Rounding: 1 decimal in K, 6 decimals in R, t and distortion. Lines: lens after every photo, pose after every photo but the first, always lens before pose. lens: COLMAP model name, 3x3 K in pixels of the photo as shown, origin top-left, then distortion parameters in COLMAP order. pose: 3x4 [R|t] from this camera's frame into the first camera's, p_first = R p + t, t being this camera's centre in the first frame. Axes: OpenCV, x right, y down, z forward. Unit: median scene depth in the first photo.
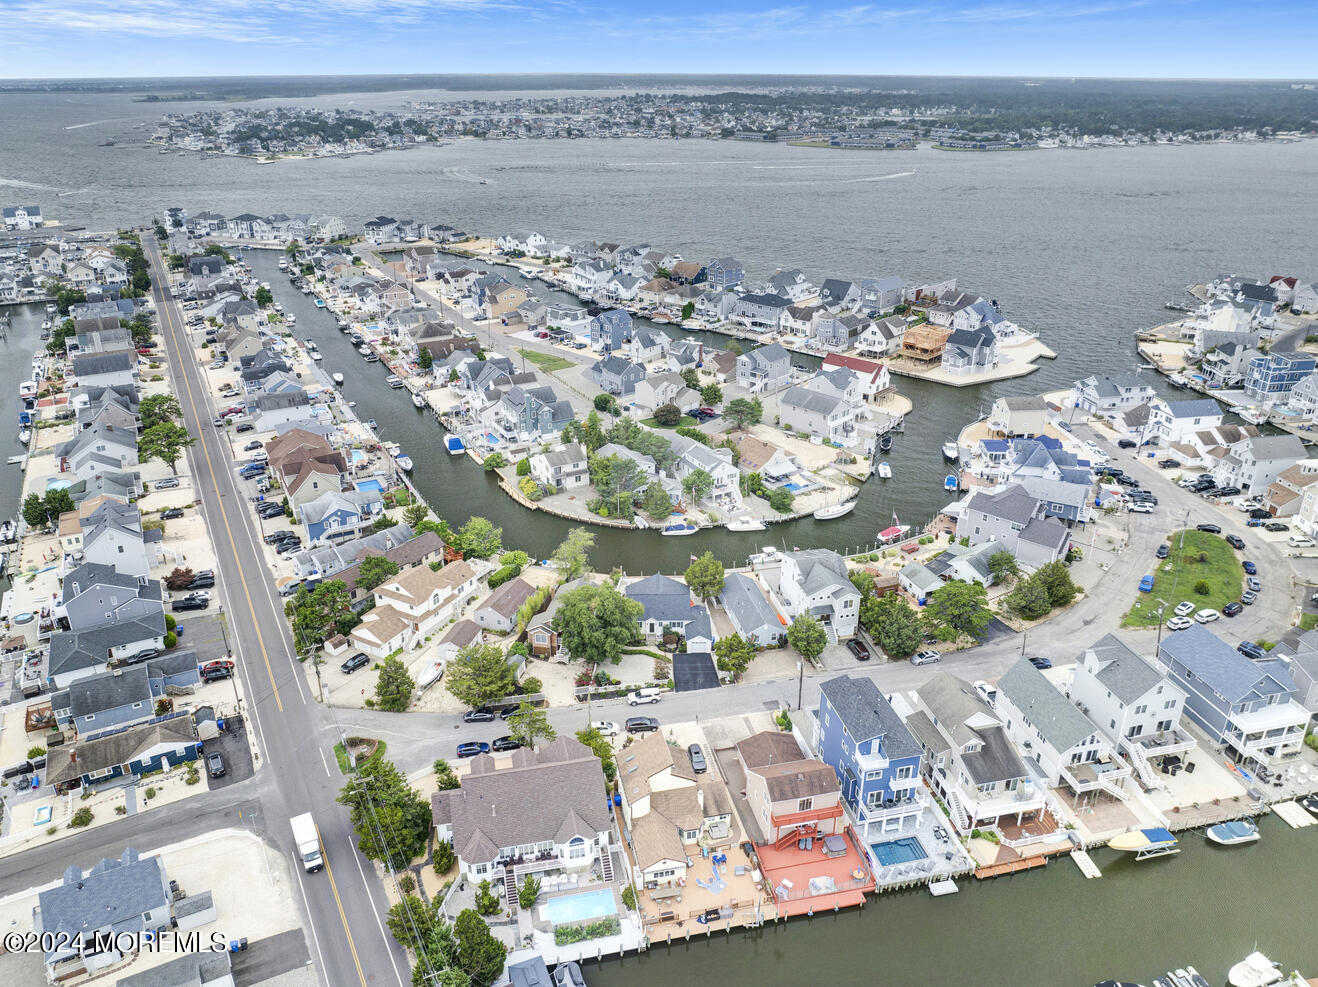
lens RADIAL K [[941.9, 0, 657.8], [0, 941.9, 468.1], [0, 0, 1]] dist [-0.036840, -0.000903]
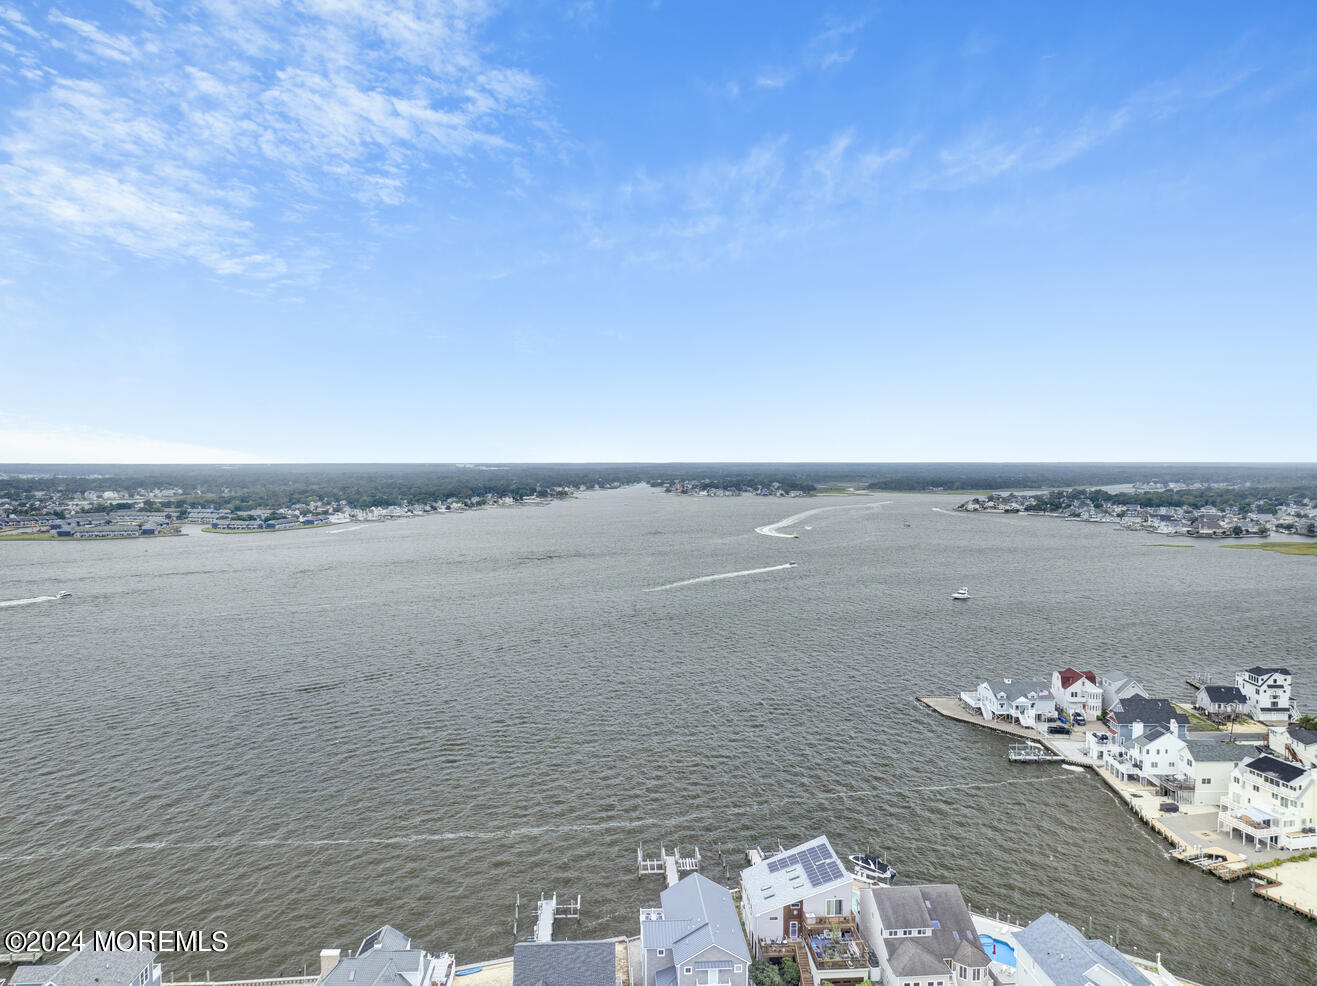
lens RADIAL K [[937.0, 0, 658.5], [0, 937.0, 493.0], [0, 0, 1]] dist [-0.038402, -0.004788]
pose [[0.695721, -0.026238, 0.717833, 0.006583], [0.281639, 0.929279, -0.238997, -0.408125], [-0.660796, 0.368445, 0.653909, 1.173055]]
